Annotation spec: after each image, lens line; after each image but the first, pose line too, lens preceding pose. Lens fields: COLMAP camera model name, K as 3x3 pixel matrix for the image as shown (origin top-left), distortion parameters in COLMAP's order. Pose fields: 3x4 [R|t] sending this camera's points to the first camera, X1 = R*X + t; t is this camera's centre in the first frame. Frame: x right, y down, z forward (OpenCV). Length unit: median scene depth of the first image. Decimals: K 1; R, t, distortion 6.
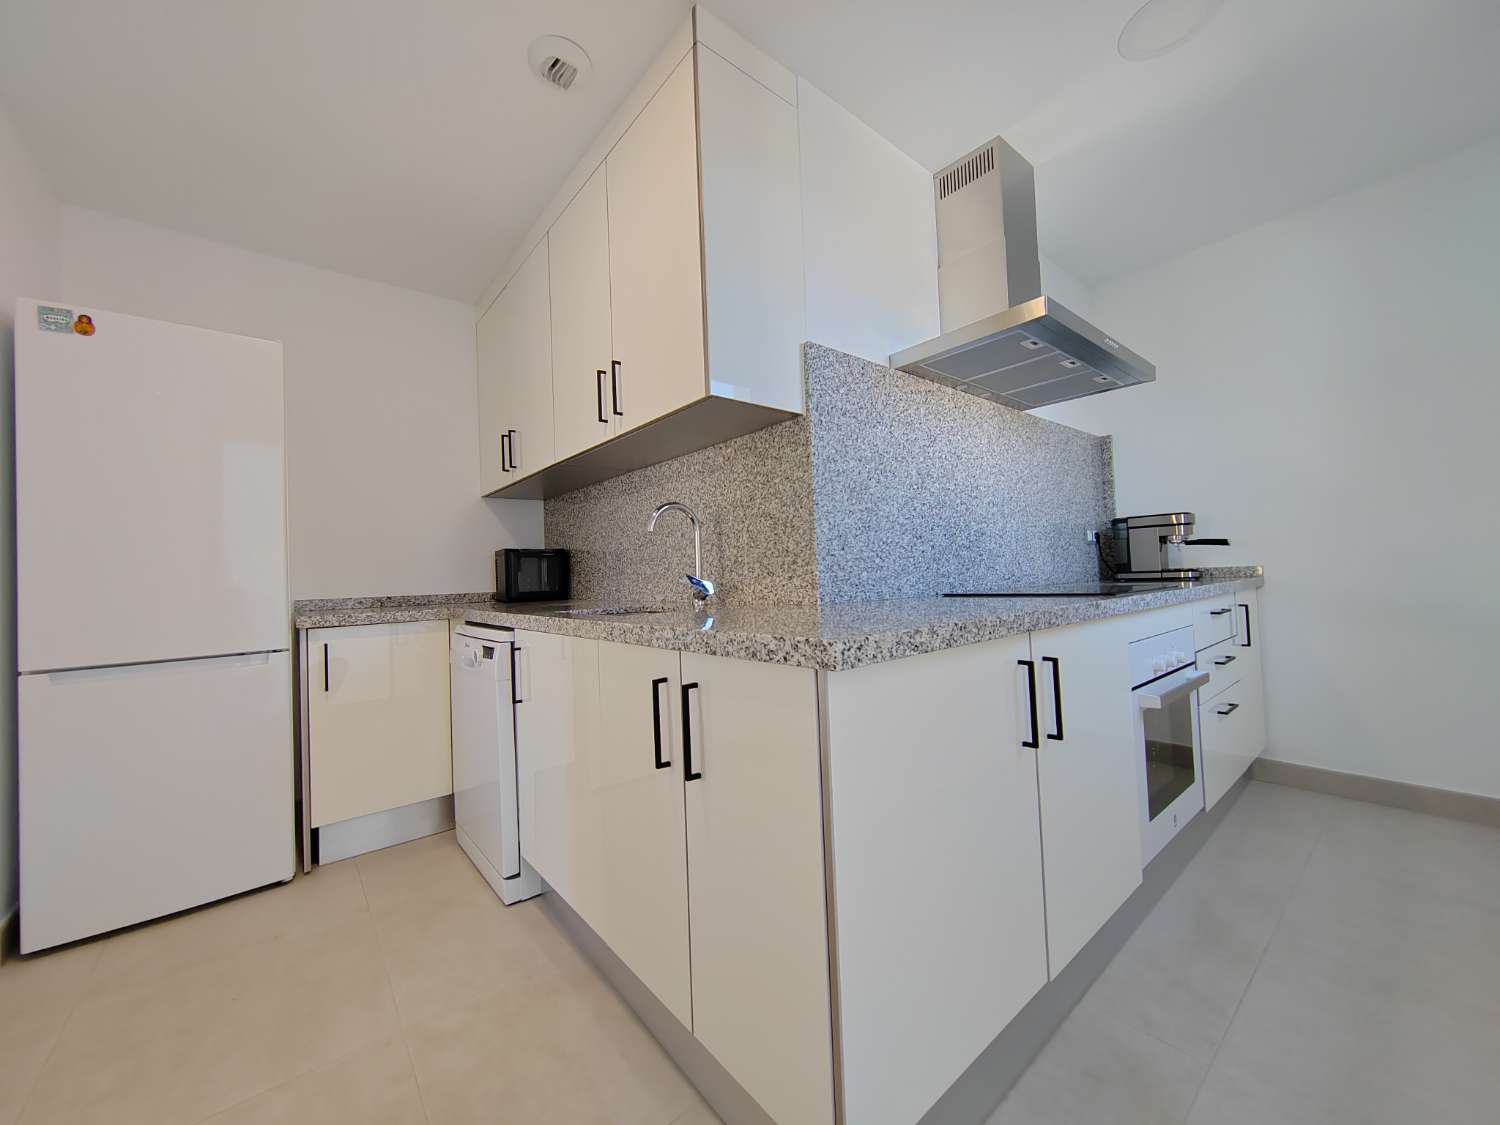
lens RADIAL K [[576.3, 0, 749.5], [0, 576.3, 558.9], [0, 0, 1]] dist [0.003023, 0.000444]
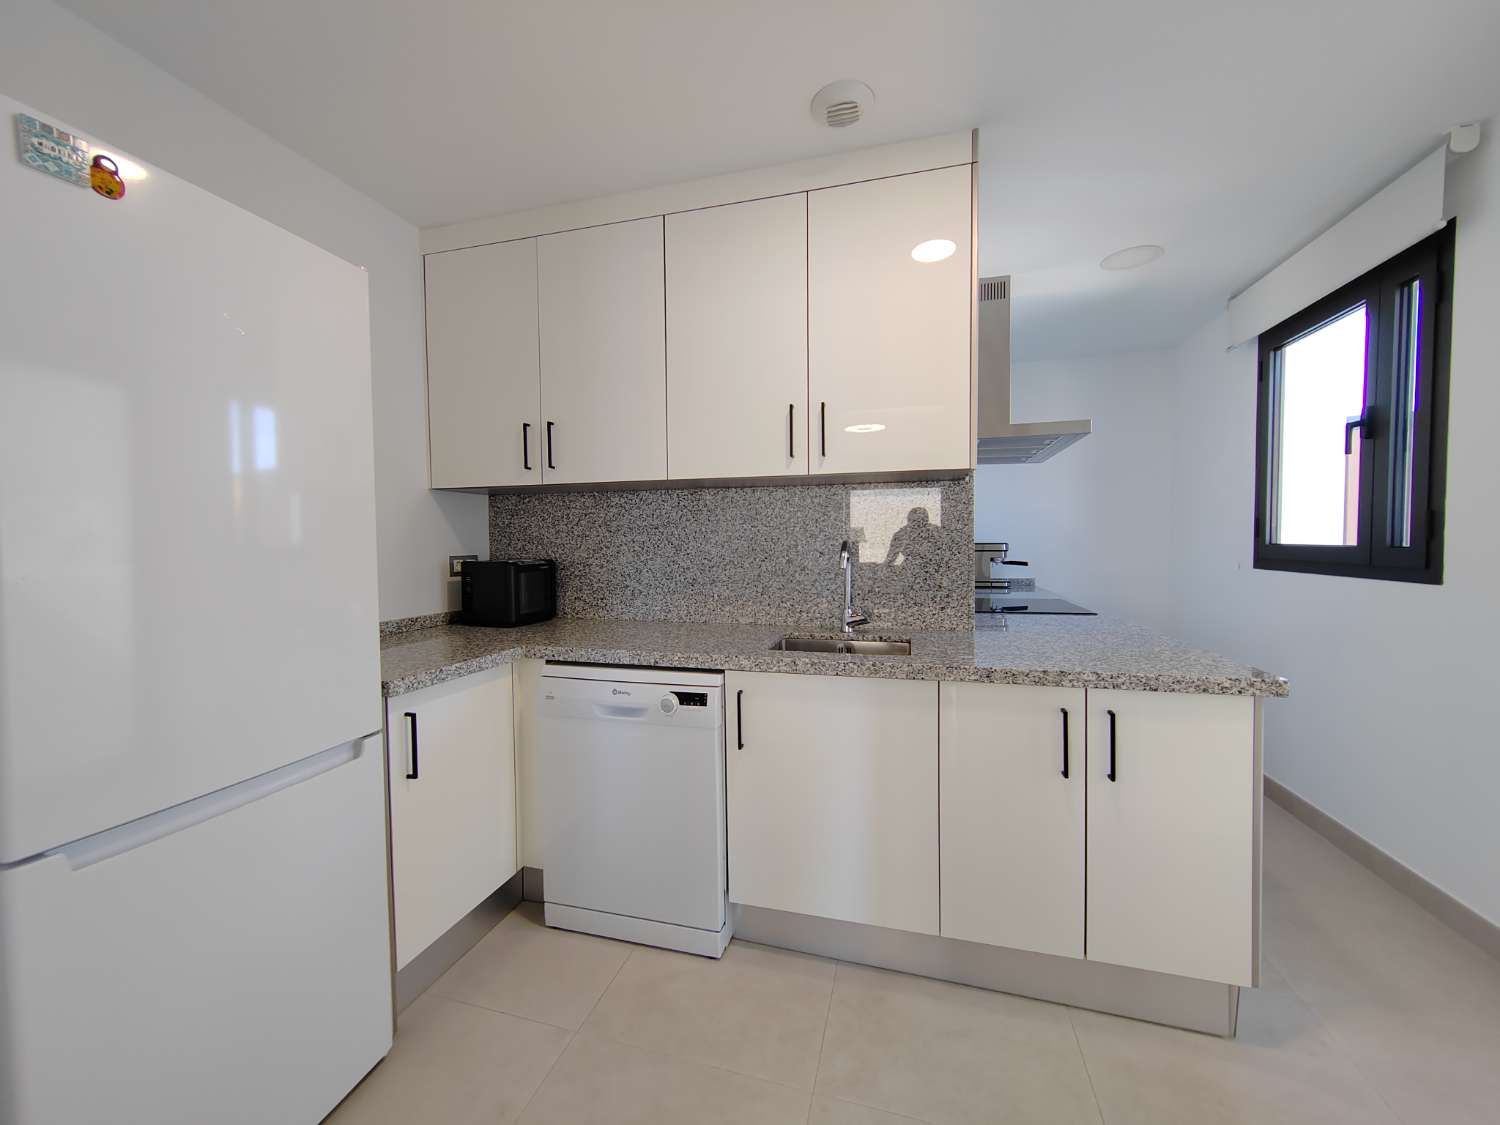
lens RADIAL K [[576.3, 0, 749.5], [0, 576.3, 558.9], [0, 0, 1]] dist [0.003023, 0.000444]
pose [[0.820907, 0.010216, 0.570970, -0.873347], [-0.036455, 0.998738, 0.034543, -0.090250], [-0.569897, -0.049172, 0.820244, 0.204350]]
